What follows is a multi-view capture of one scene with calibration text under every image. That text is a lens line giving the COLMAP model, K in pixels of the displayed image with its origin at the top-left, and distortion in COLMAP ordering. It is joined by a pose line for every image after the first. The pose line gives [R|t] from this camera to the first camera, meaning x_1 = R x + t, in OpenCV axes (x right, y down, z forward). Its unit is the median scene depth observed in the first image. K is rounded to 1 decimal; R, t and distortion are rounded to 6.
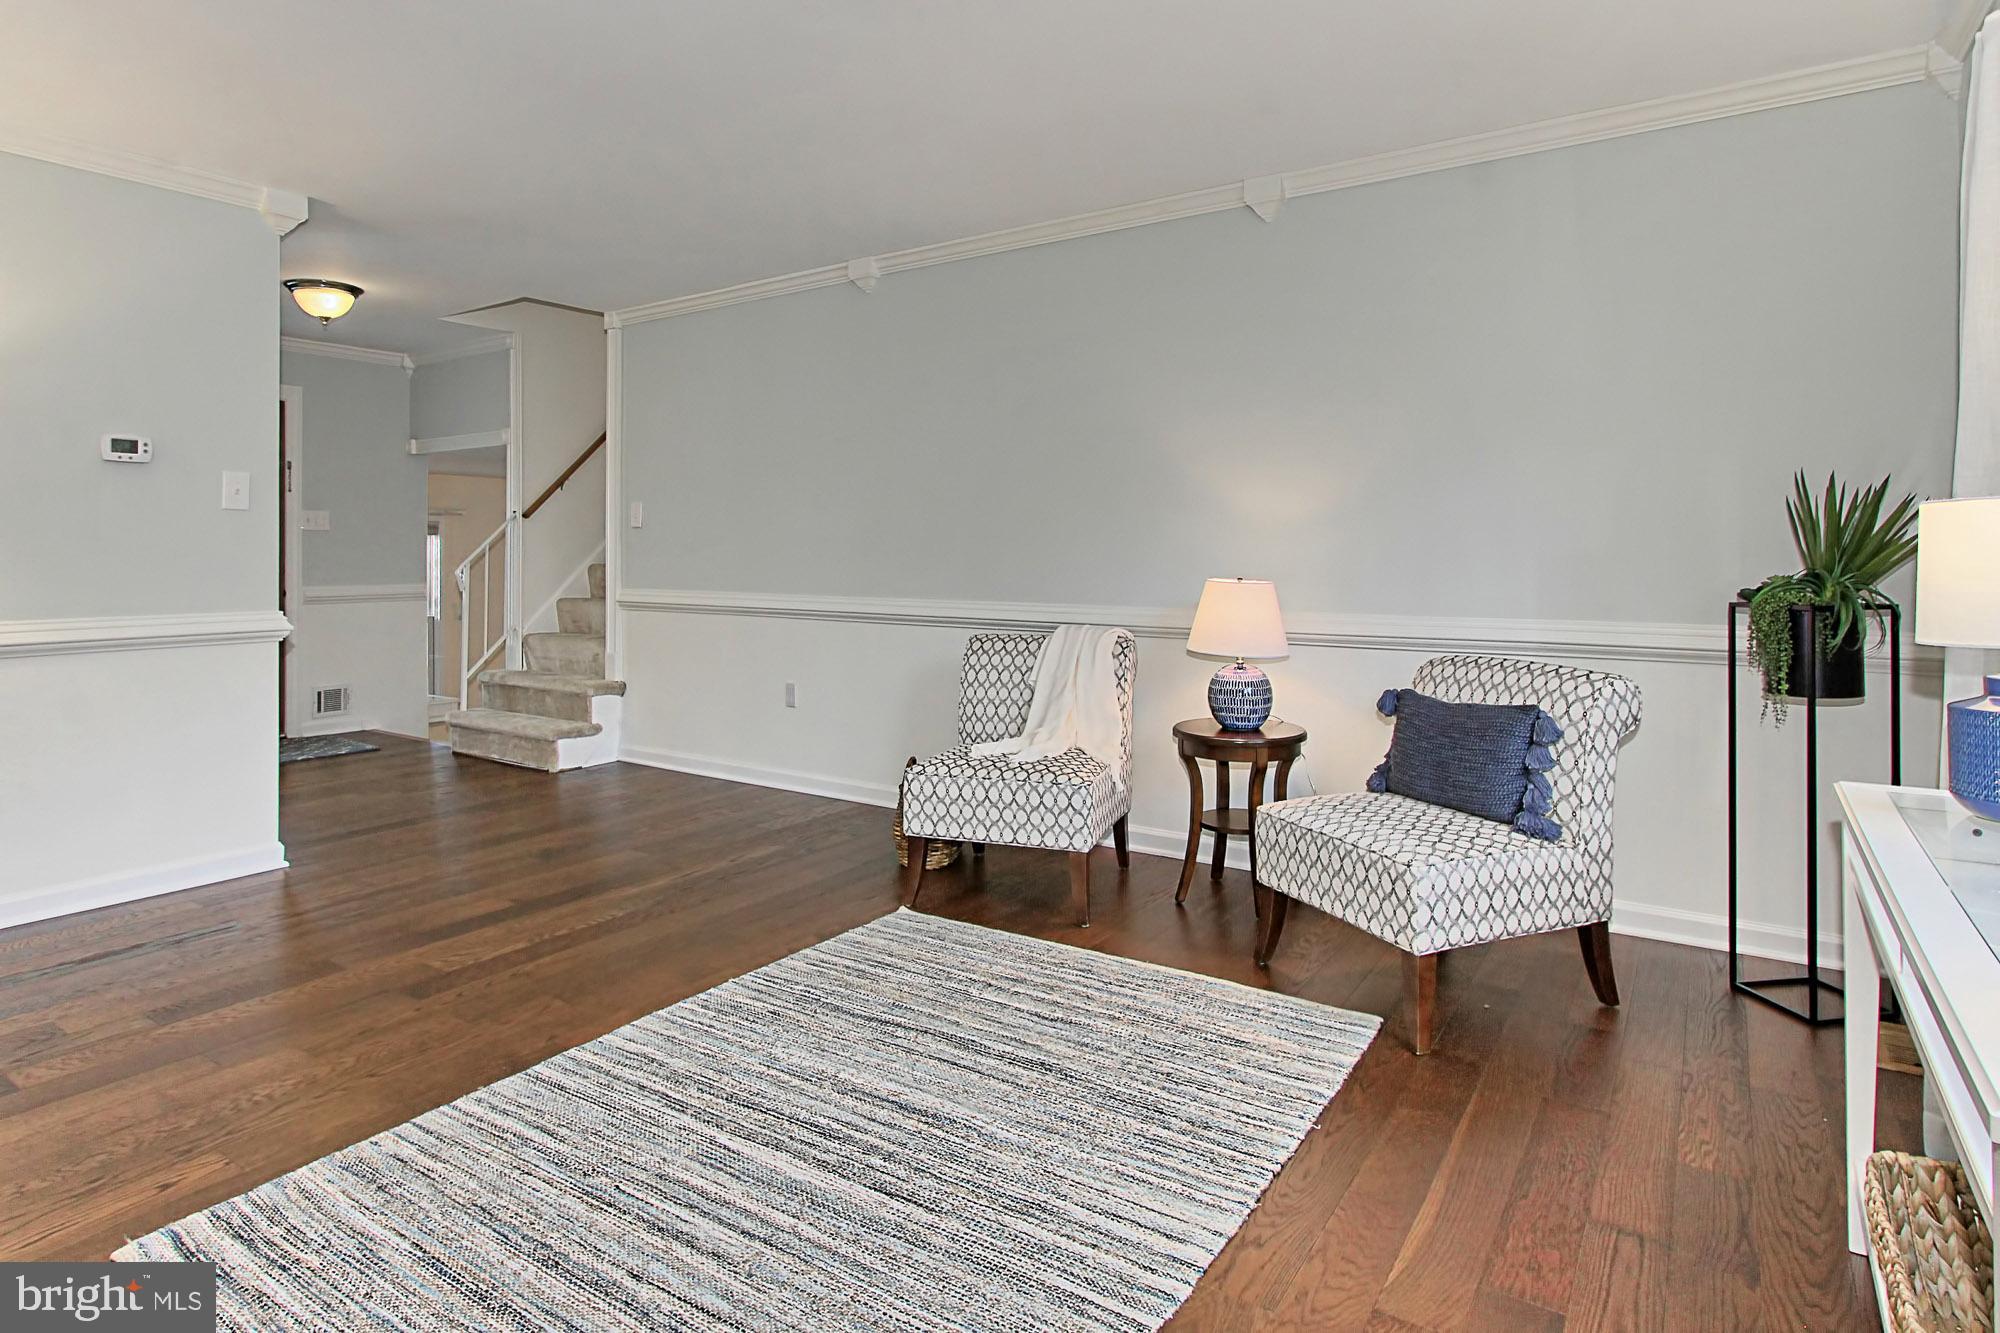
lens RADIAL K [[1114.9, 0, 1067.9], [0, 1114.9, 522.3], [0, 0, 1]] dist [0.006399, 0.004245]
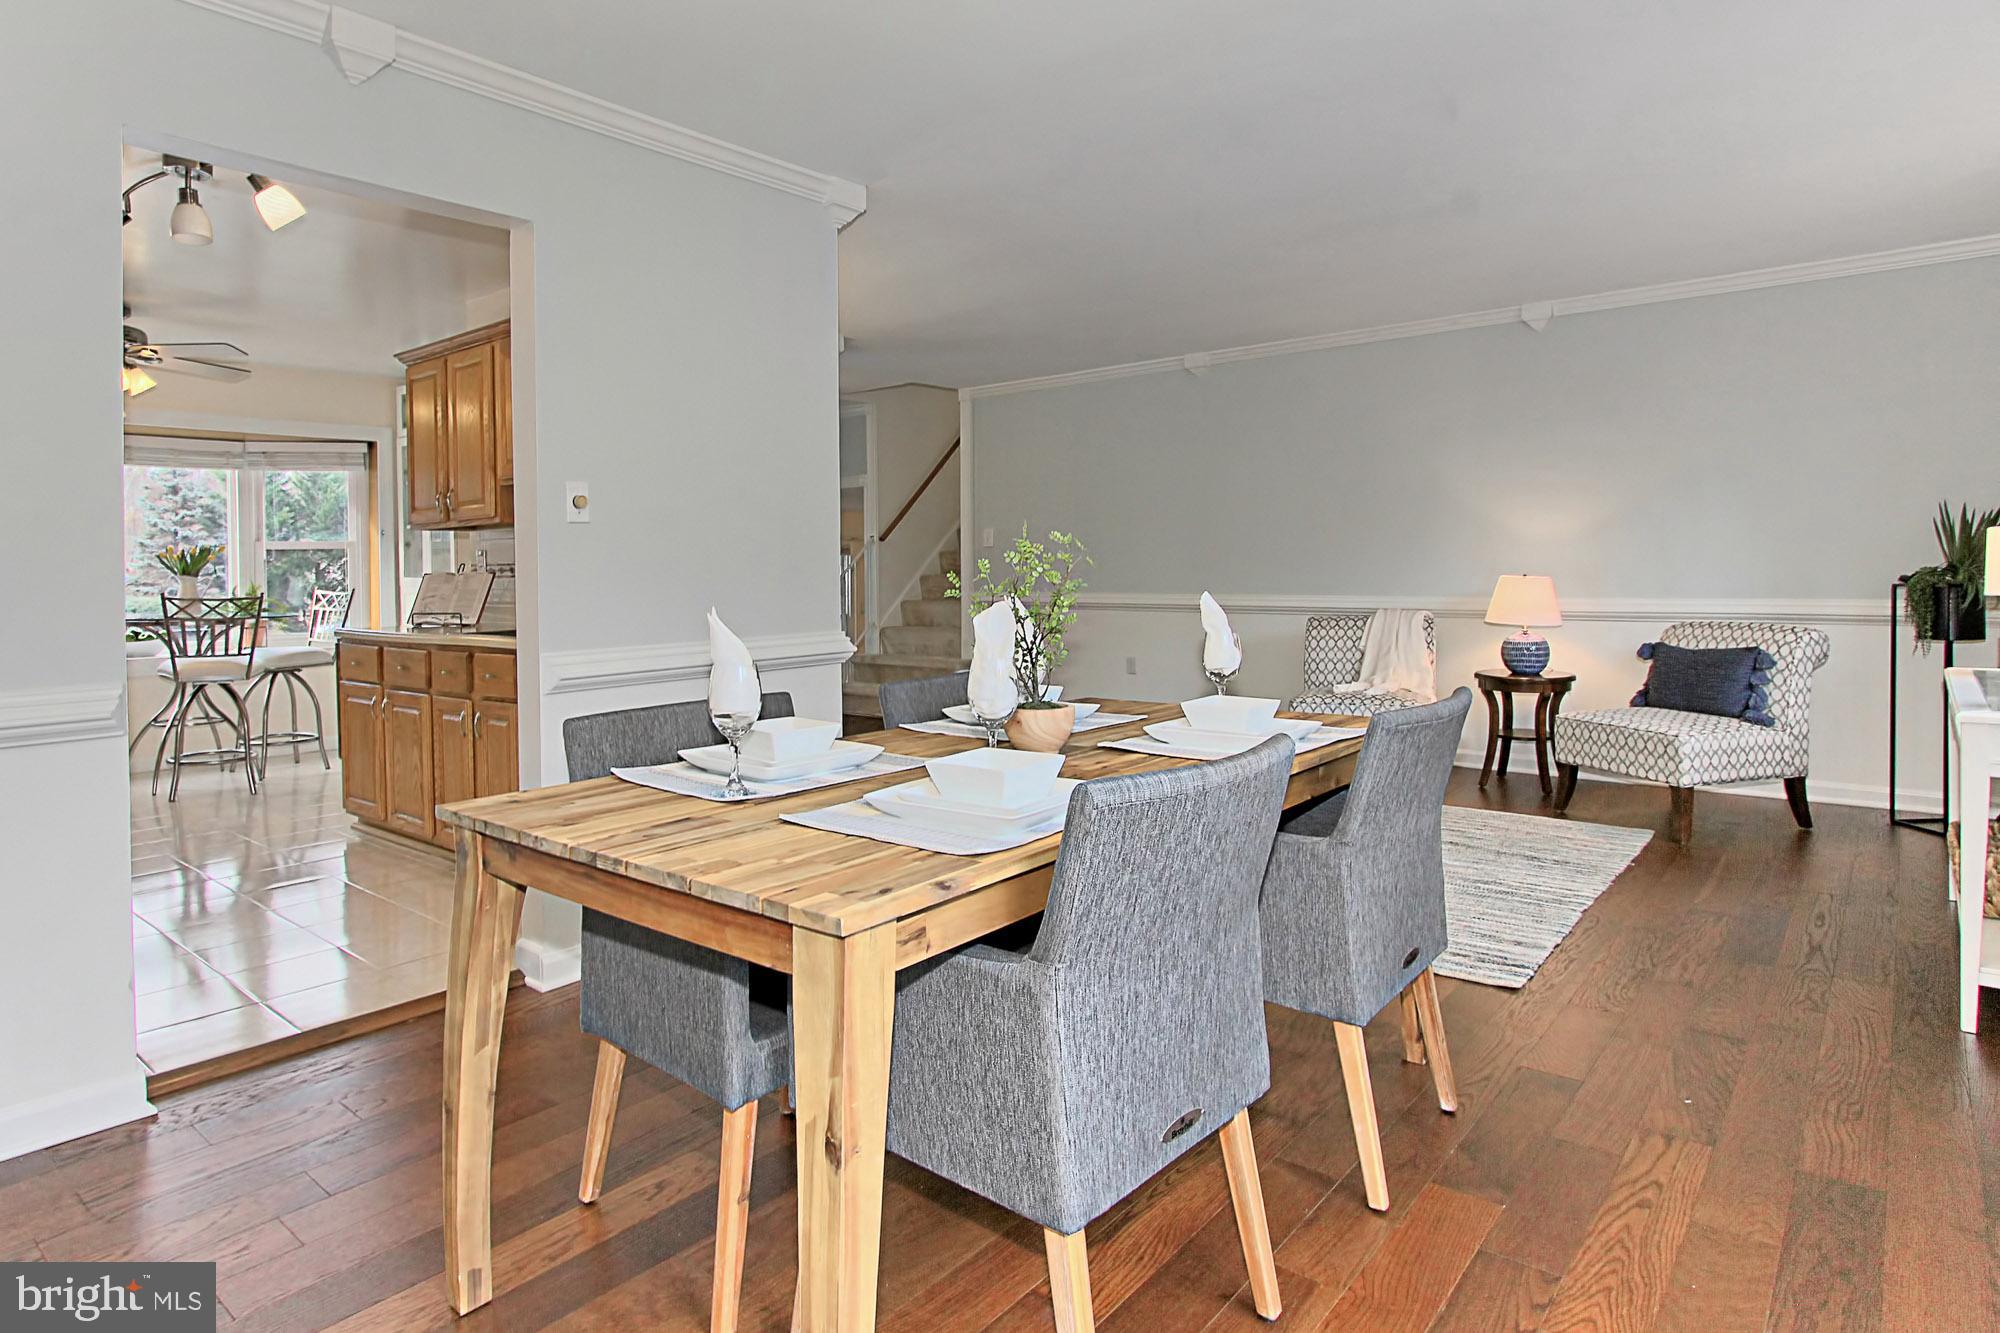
lens RADIAL K [[1114.9, 0, 944.7], [0, 1114.9, 575.5], [0, 0, 1]] dist [0.006399, 0.004245]
pose [[0.984616, -0.009235, -0.174486, -0.436836], [0.015081, 0.999367, 0.032208, -0.011813], [0.174078, -0.034344, 0.984133, -0.770012]]
